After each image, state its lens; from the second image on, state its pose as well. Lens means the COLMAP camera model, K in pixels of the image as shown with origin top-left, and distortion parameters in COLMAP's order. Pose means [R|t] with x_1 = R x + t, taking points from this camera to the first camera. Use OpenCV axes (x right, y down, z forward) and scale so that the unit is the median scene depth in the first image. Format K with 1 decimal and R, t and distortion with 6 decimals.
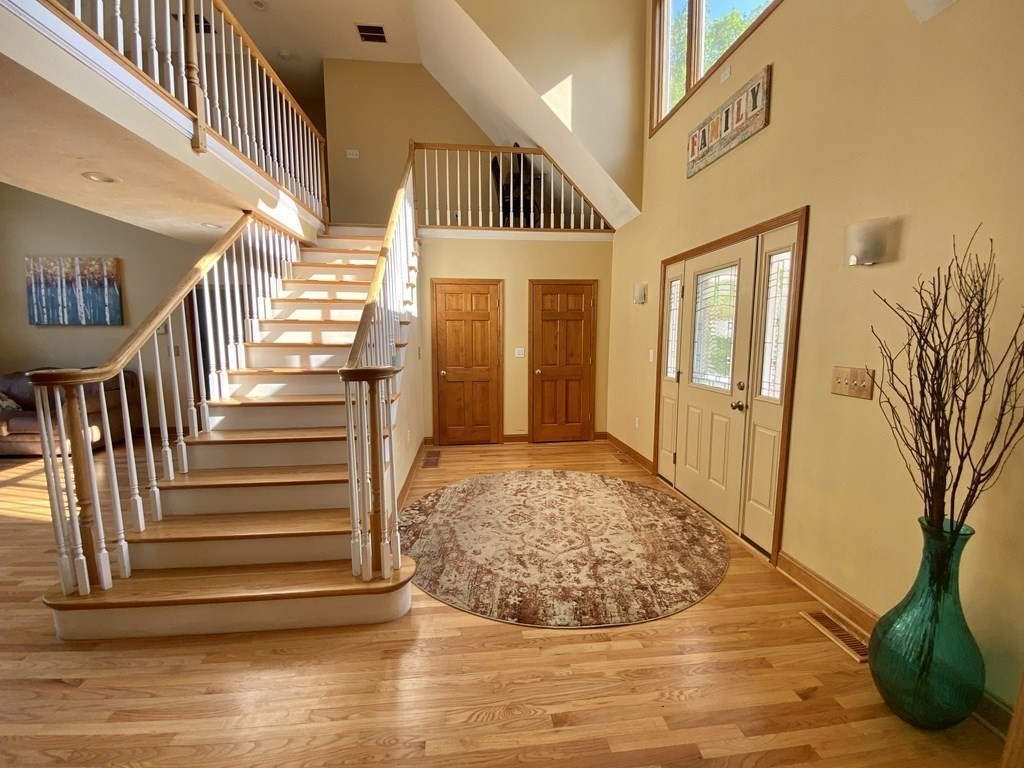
lens RADIAL K [[435.8, 0, 506.5], [0, 435.8, 386.4], [0, 0, 1]] dist [-0.036544, -0.000674]
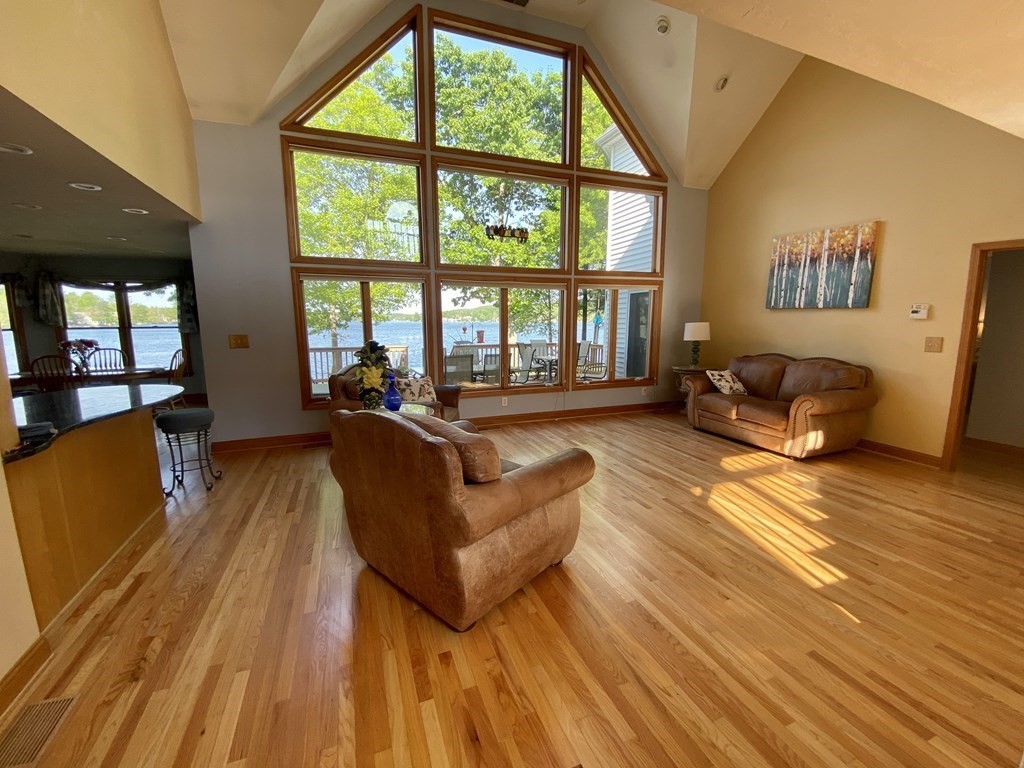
lens RADIAL K [[411.8, 0, 508.0], [0, 411.8, 384.1], [0, 0, 1]] dist [-0.011169, -0.000483]
pose [[0.243410, 0.142898, -0.959339, -0.337976], [-0.115699, 0.986303, 0.117559, -0.016008], [0.962998, 0.082380, 0.256609, 0.171989]]
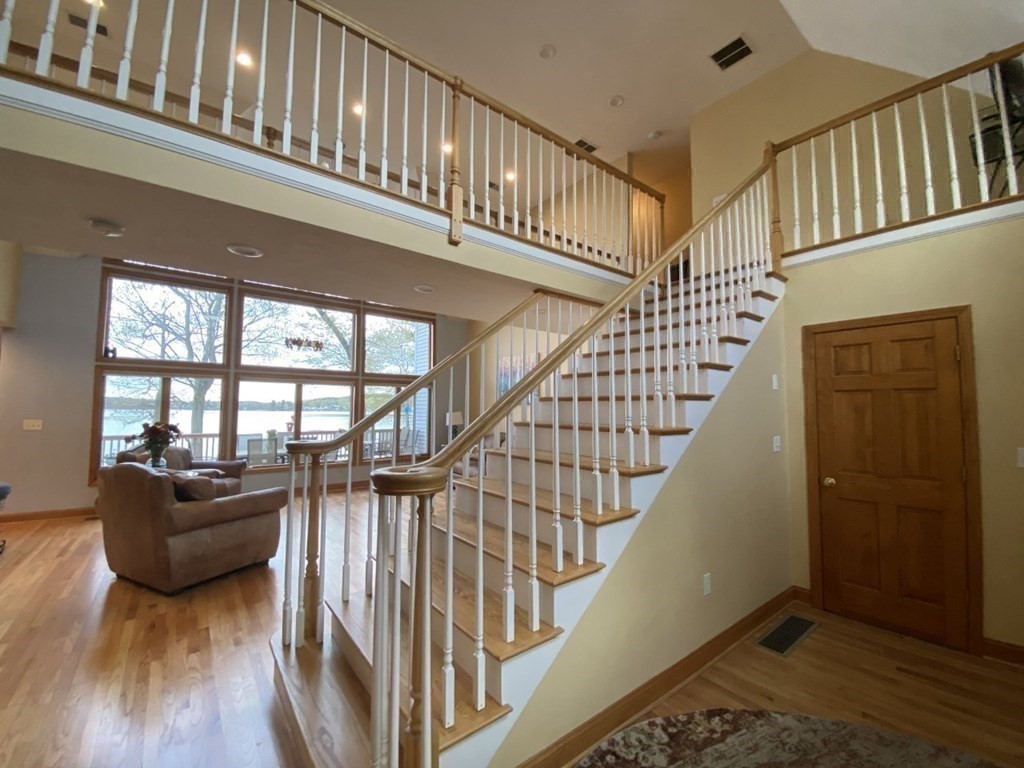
lens RADIAL K [[411.8, 0, 518.5], [0, 411.8, 378.2], [0, 0, 1]] dist [-0.011169, -0.000483]
pose [[0.527885, -0.057209, -0.847387, 0.095159], [-0.108773, 0.984958, -0.134258, -0.043053], [0.842322, 0.163046, 0.513722, 0.301996]]
